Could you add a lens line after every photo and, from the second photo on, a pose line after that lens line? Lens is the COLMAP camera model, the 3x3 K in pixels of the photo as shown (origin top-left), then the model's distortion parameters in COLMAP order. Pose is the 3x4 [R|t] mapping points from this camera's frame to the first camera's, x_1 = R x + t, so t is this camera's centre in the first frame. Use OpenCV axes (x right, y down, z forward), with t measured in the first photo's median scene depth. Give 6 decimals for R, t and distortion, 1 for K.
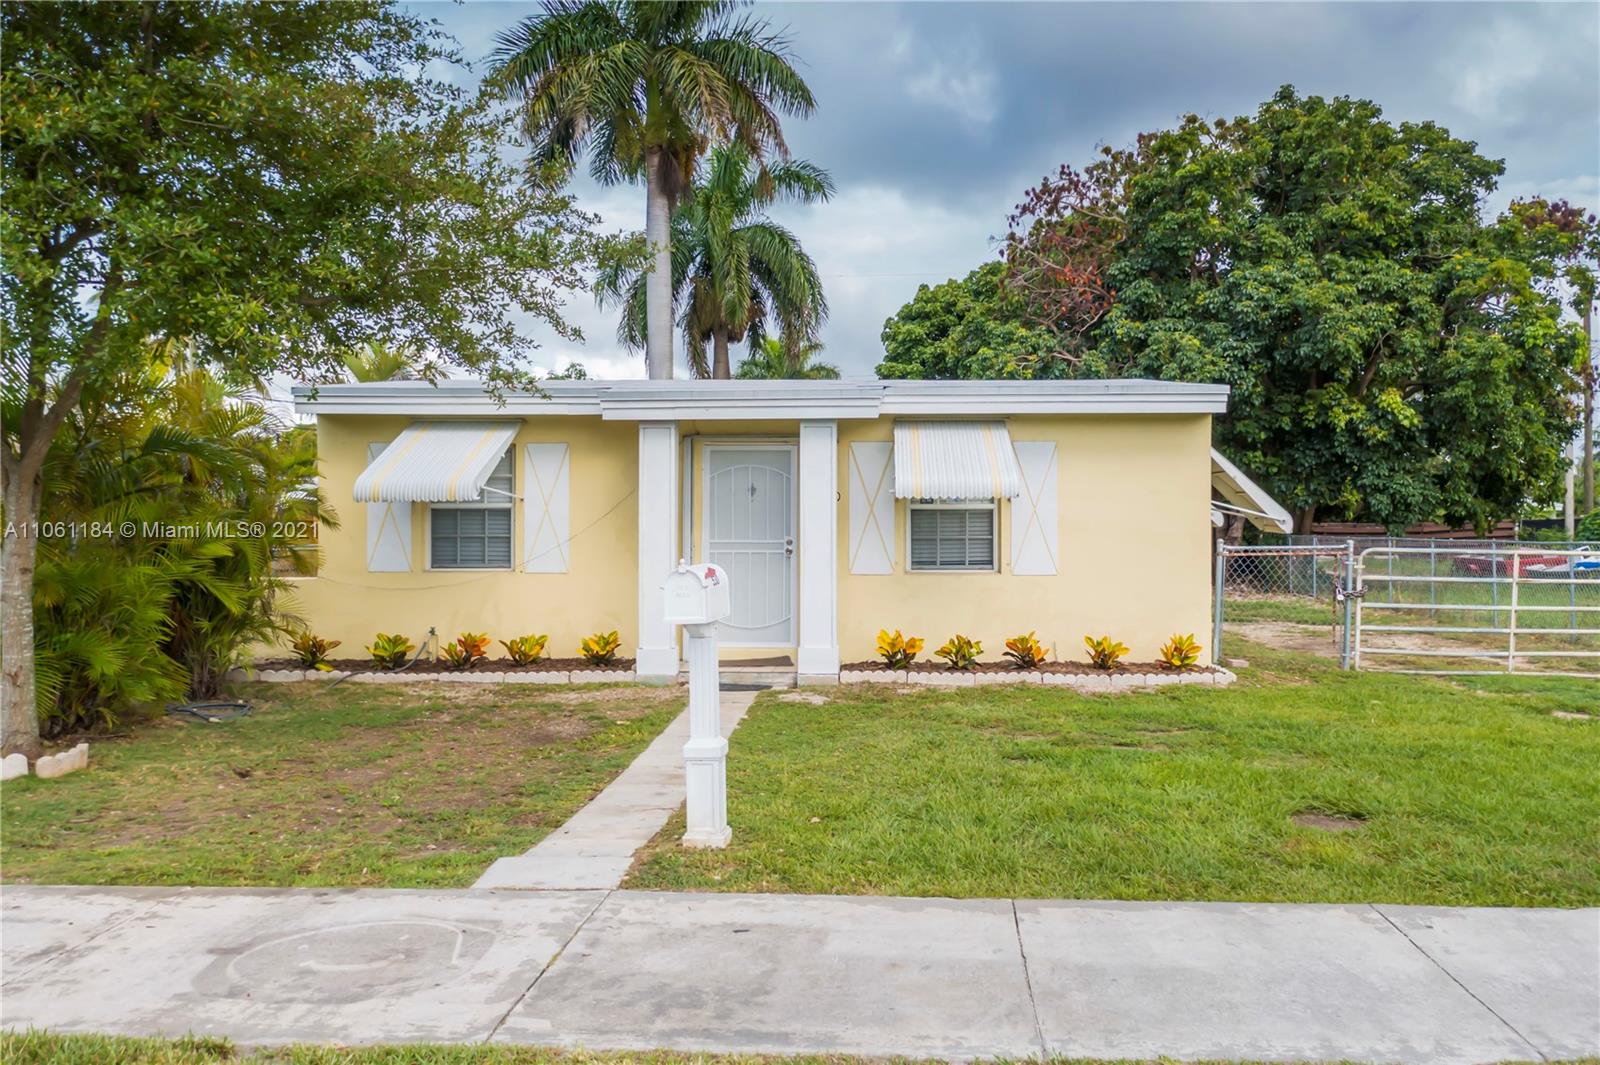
lens RADIAL K [[1308.7, 0, 803.0], [0, 1308.7, 538.1], [0, 0, 1]] dist [0.000729, 0.015795]
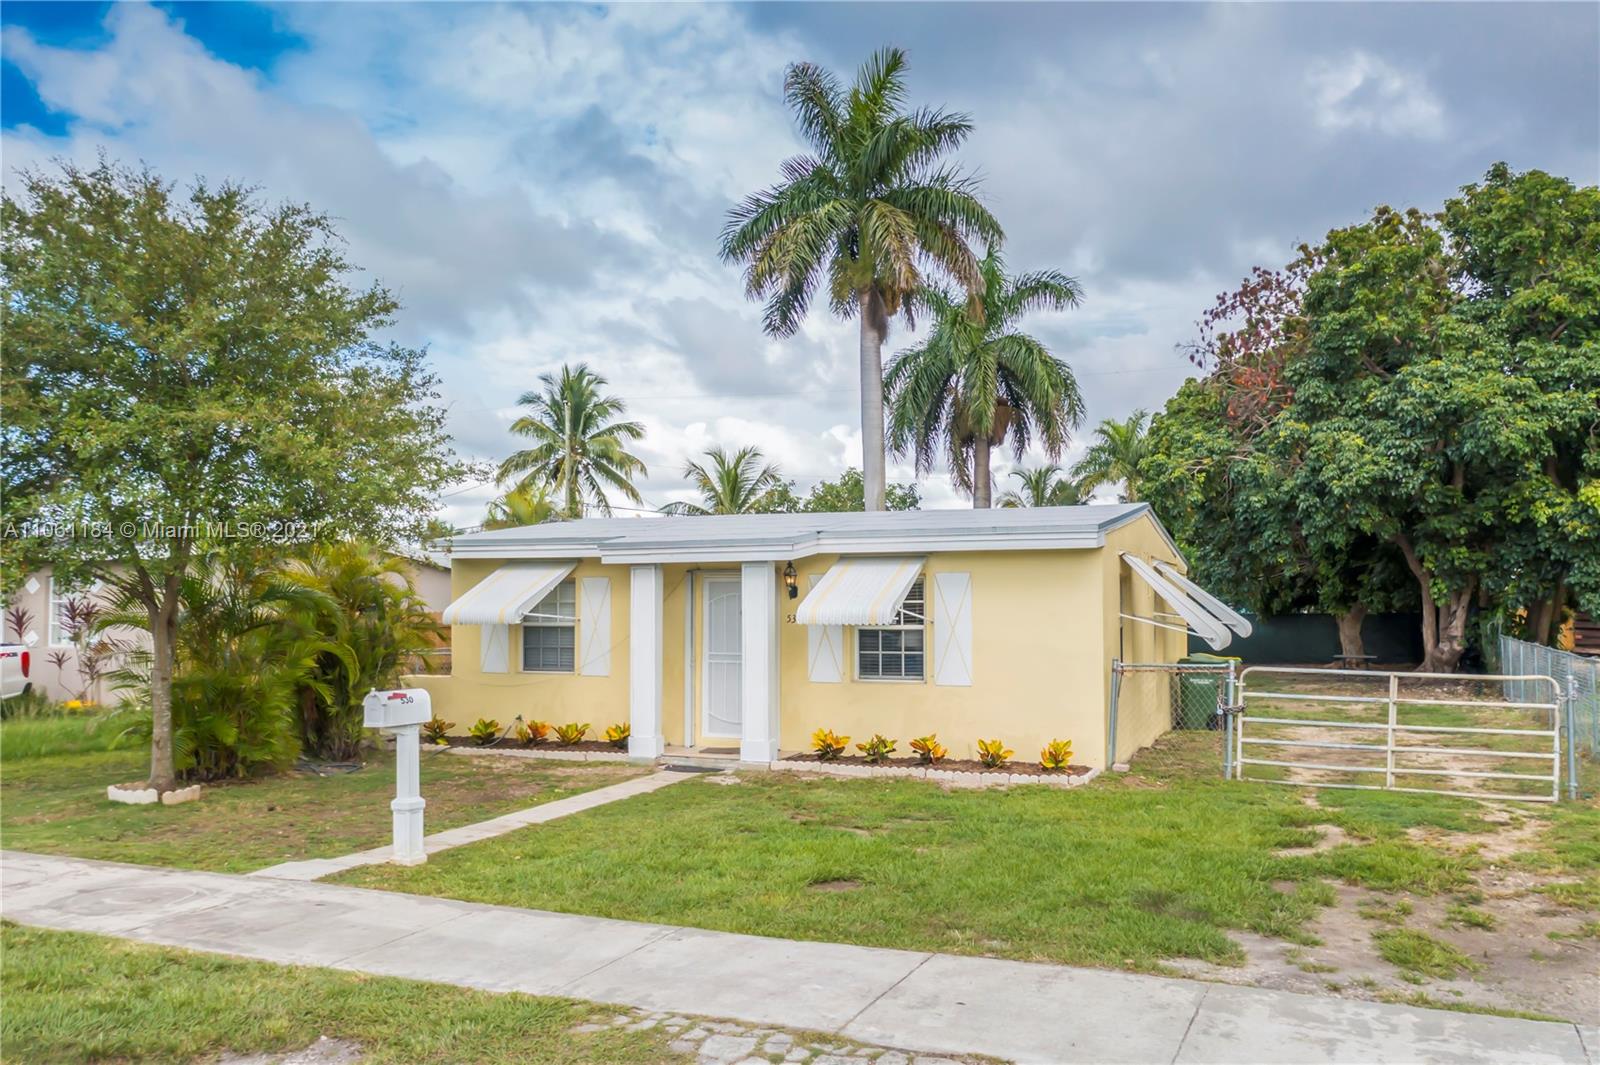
lens RADIAL K [[1308.7, 0, 741.9], [0, 1308.7, 564.6], [0, 0, 1]] dist [0.000729, 0.015795]
pose [[0.926943, -0.014258, -0.374931, 0.246258], [0.000154, 0.999292, -0.037620, -0.020204], [0.375202, 0.034814, 0.926289, -0.094763]]
